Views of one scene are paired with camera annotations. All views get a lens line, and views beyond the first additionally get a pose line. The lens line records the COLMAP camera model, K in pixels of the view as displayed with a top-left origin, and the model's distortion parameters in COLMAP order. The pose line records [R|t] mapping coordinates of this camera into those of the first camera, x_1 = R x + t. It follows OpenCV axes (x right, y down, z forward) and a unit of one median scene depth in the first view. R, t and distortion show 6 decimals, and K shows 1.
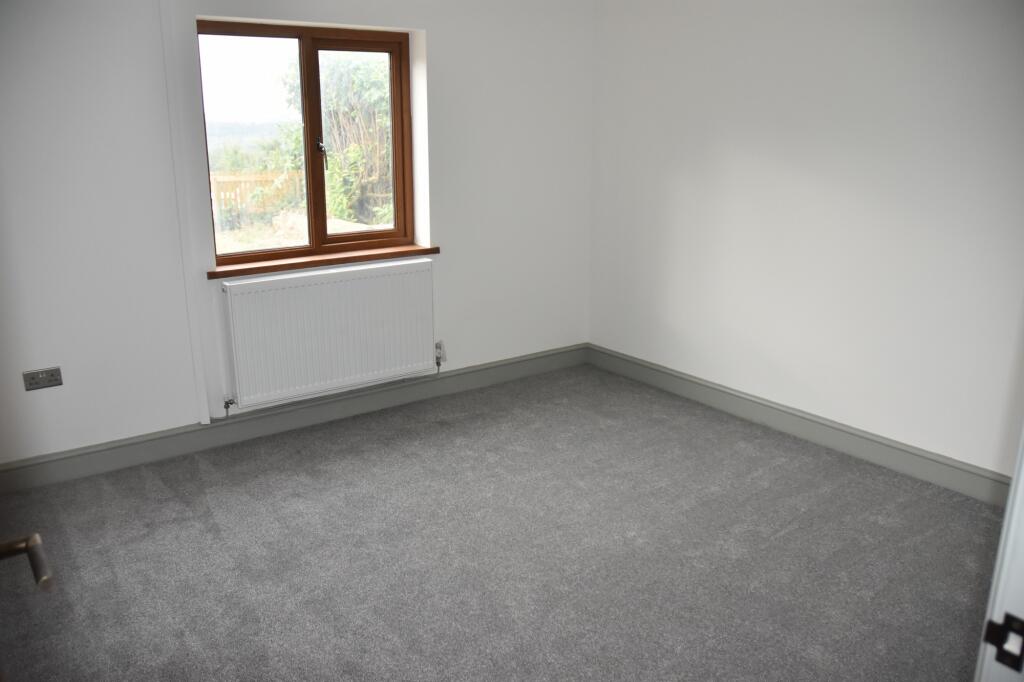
lens RADIAL K [[811.4, 0, 509.1], [0, 811.4, 342.9], [0, 0, 1]] dist [-0.060528, 0.006552]
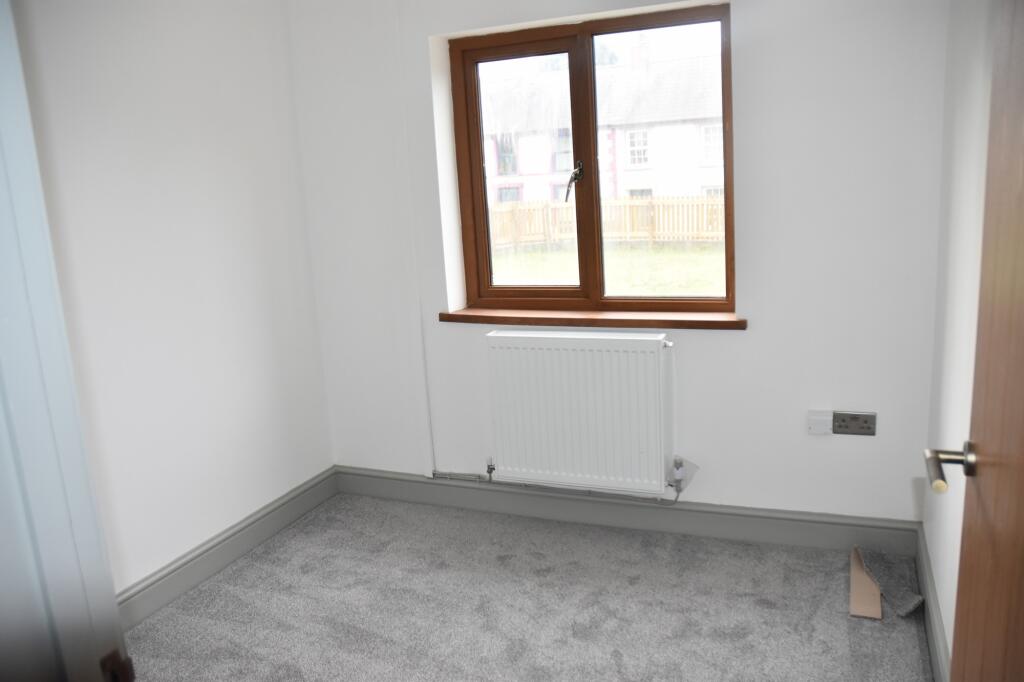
lens RADIAL K [[811.4, 0, 509.0], [0, 811.4, 337.3], [0, 0, 1]] dist [-0.060528, 0.006552]
pose [[0.491318, 0.116810, -0.863112, 0.457807], [-0.179978, 0.983194, 0.030611, -0.103593], [0.852182, 0.140302, 0.504085, 0.558921]]
